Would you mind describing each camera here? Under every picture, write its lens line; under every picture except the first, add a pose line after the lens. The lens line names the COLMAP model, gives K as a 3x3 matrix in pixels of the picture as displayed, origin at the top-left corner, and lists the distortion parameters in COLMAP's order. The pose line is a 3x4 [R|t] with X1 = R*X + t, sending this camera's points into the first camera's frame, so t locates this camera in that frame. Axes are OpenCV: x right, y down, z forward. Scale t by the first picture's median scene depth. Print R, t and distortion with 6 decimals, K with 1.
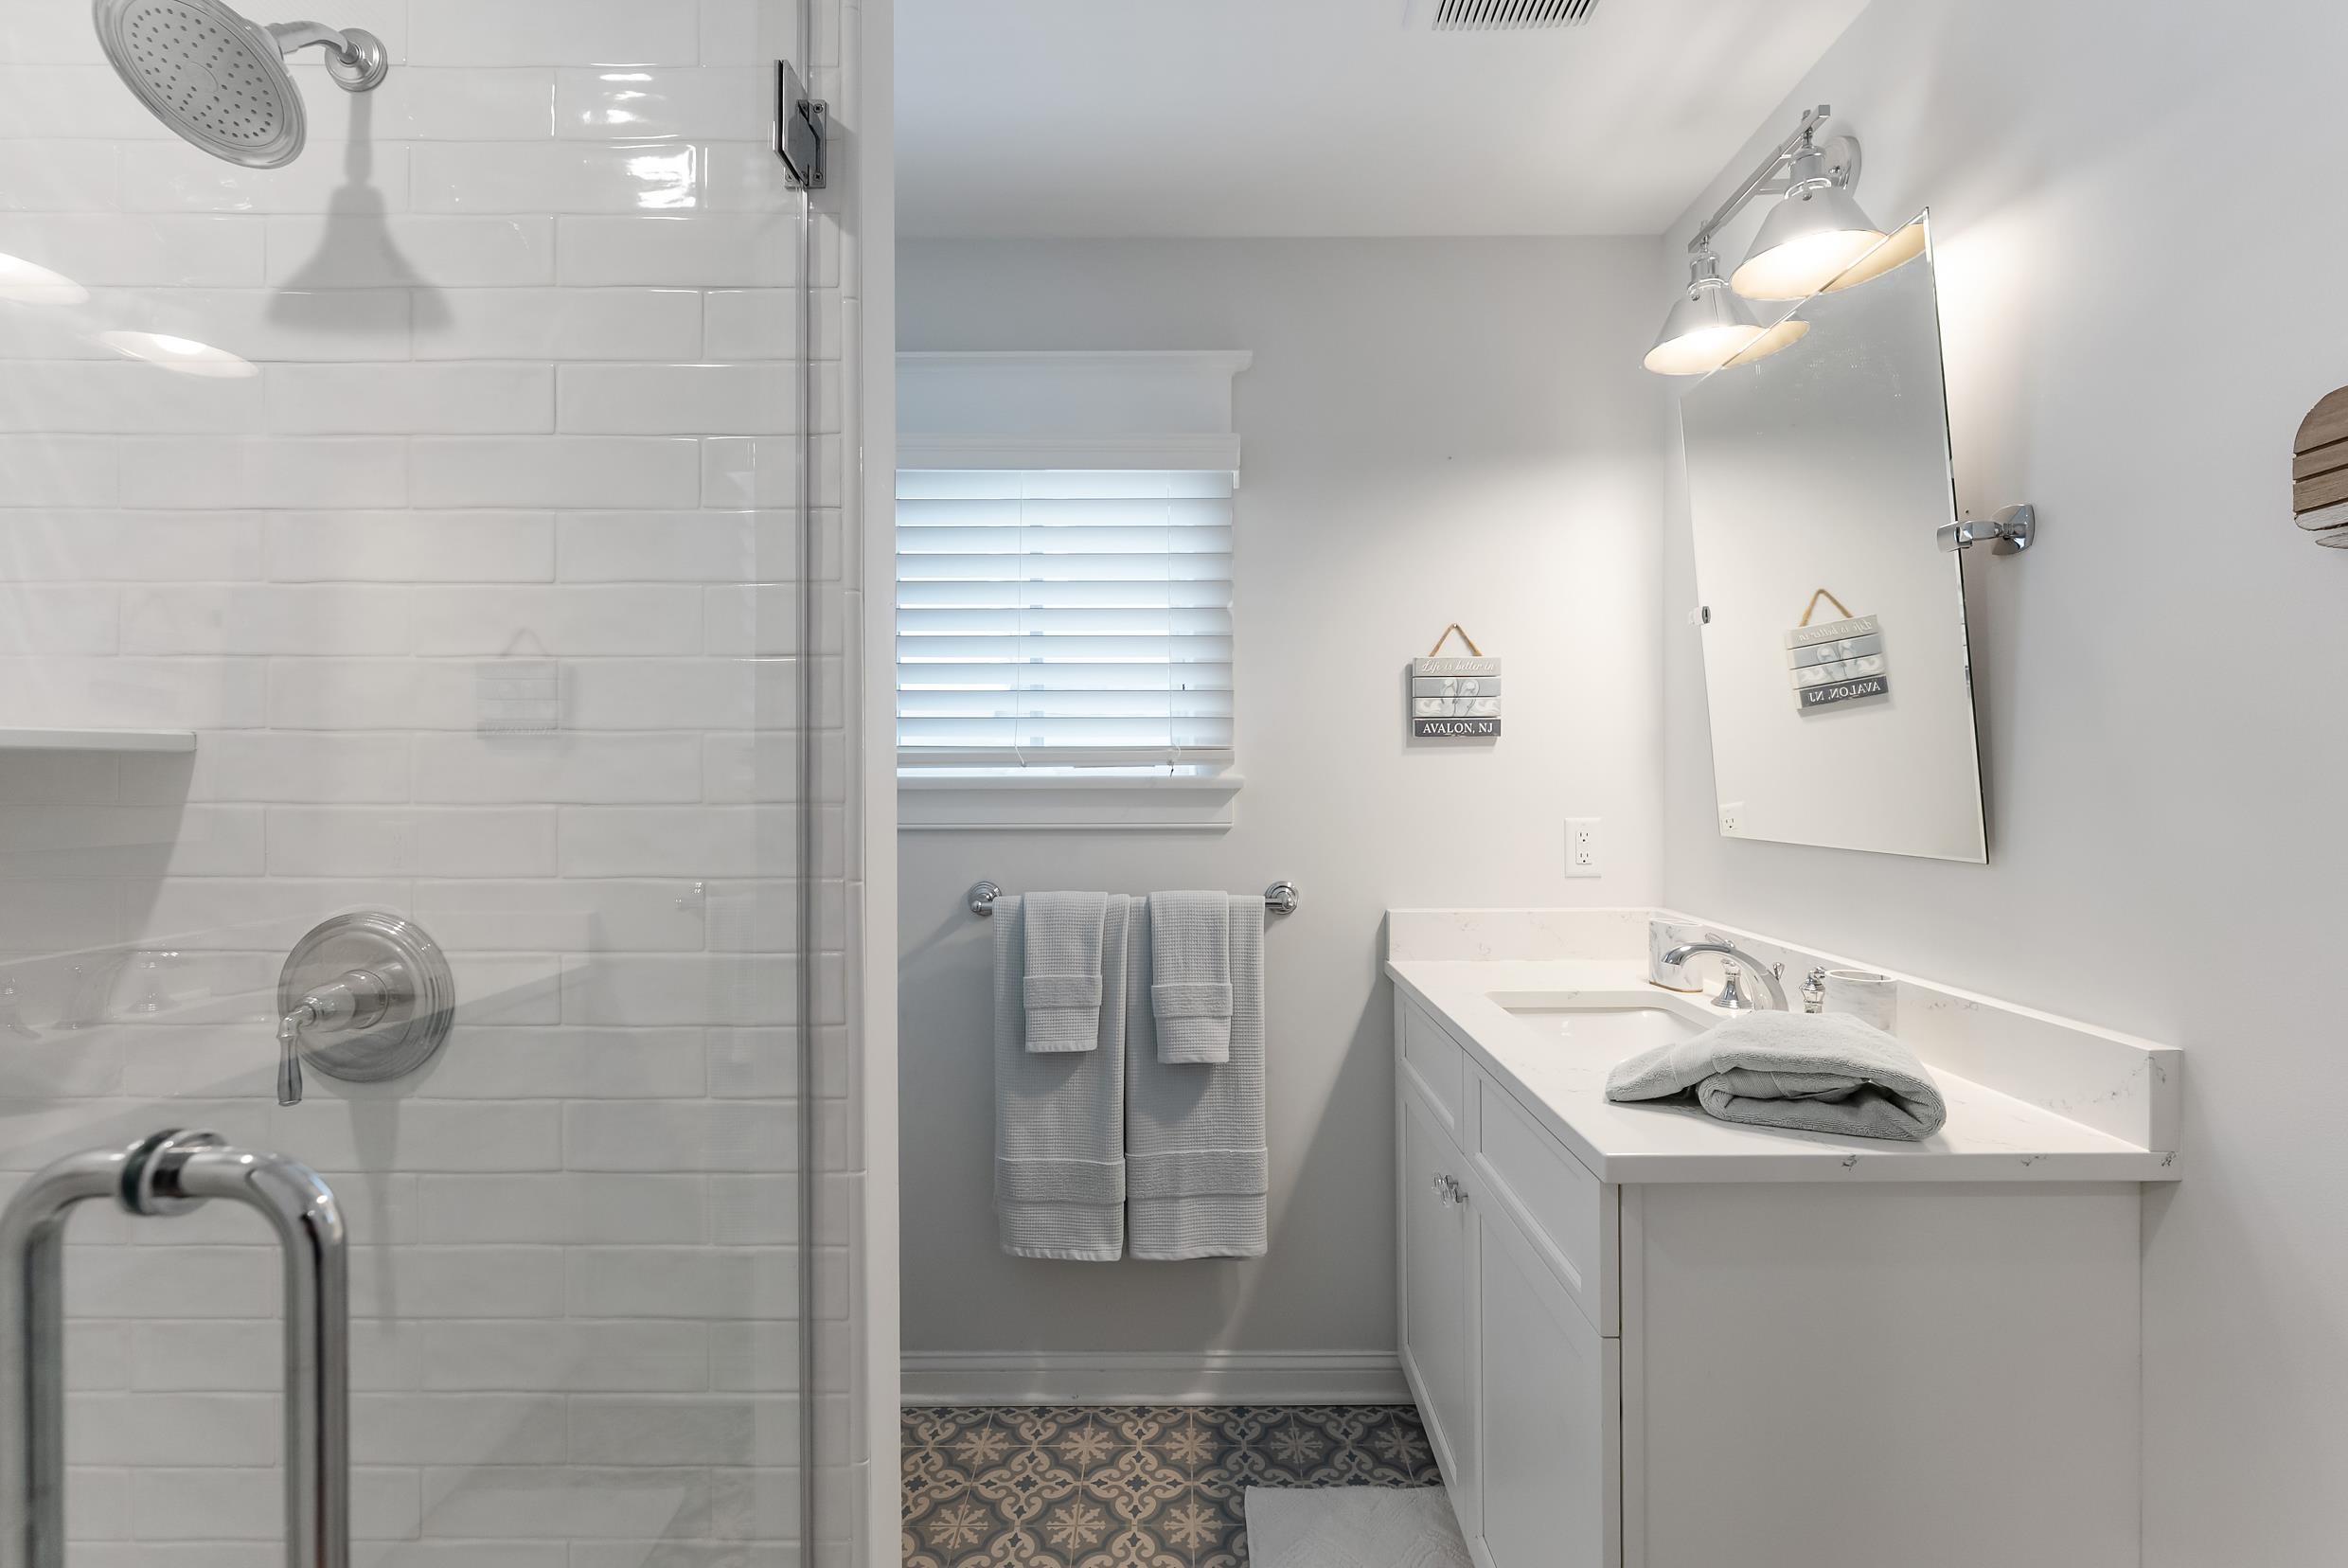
lens RADIAL K [[993.2, 0, 1174.0], [0, 993.2, 784.0], [0, 0, 1]] dist [0.000228, -0.000717]
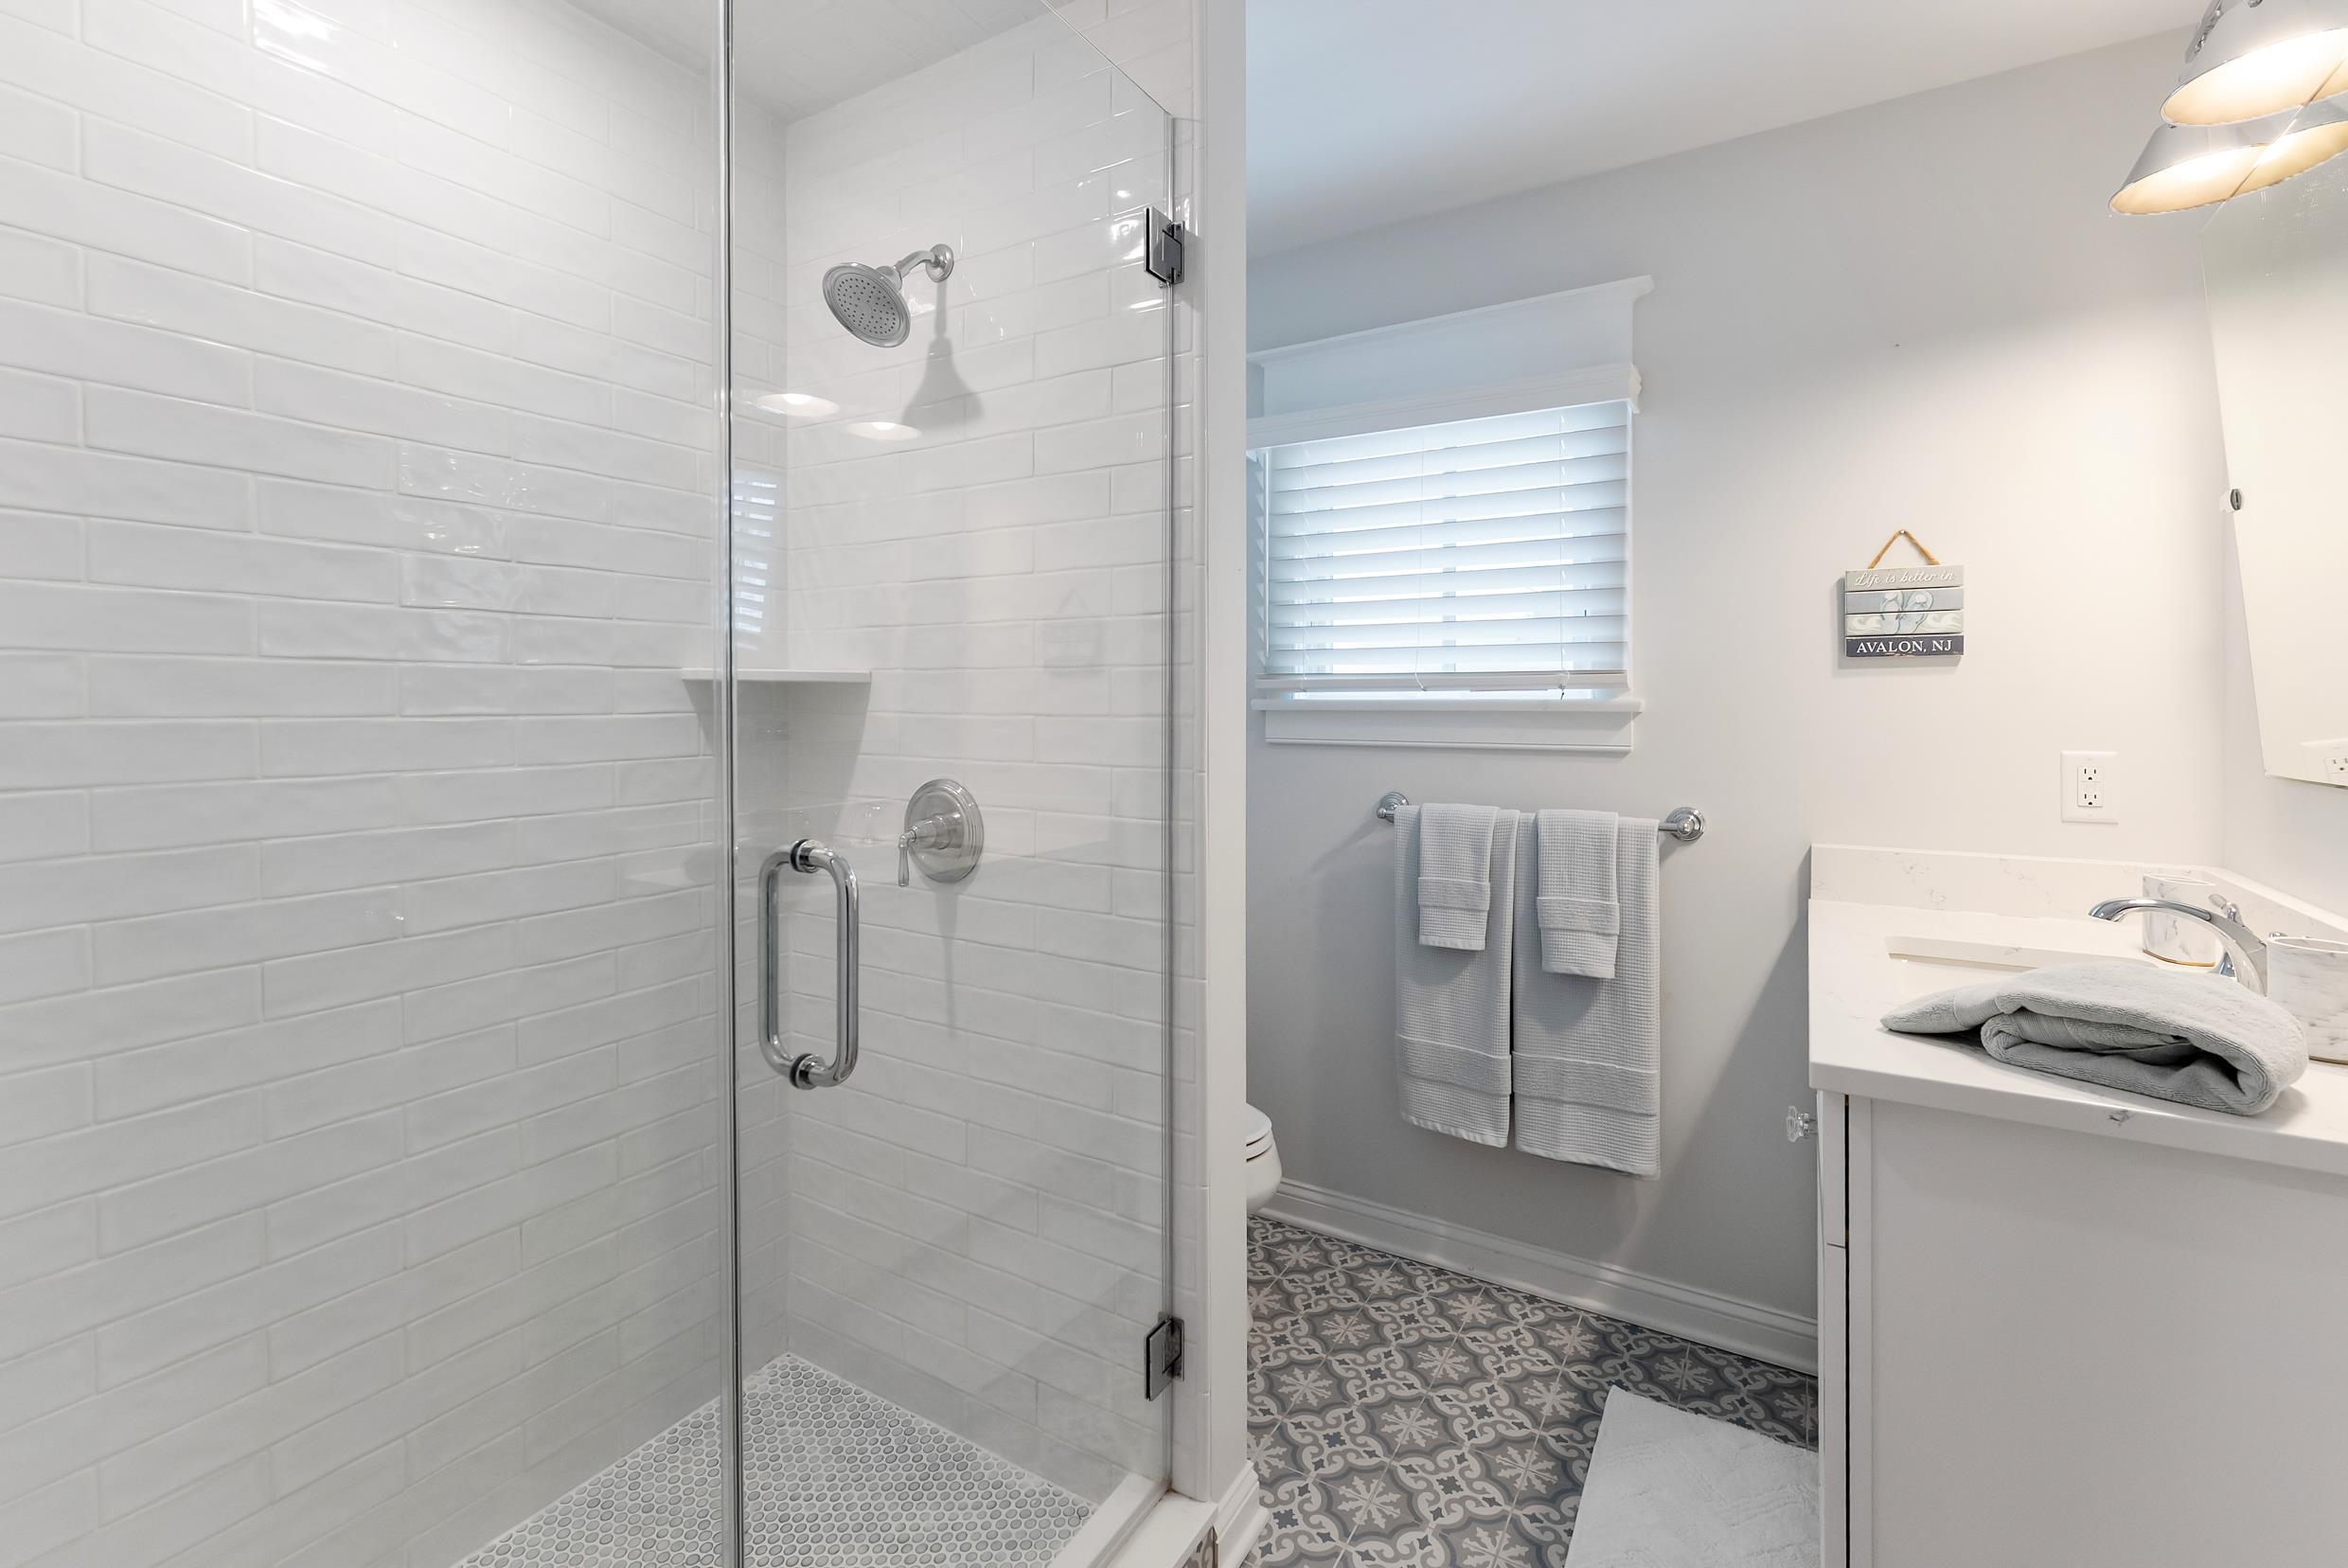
lens RADIAL K [[1027.4, 0, 1175.0], [0, 1027.4, 720.1], [0, 0, 1]] dist [-0.000516, -0.000103]
pose [[0.853951, 0.012503, -0.520203, 0.214831], [-0.007235, 0.999900, 0.012156, 0.003412], [0.520303, -0.006617, 0.853956, -0.136734]]
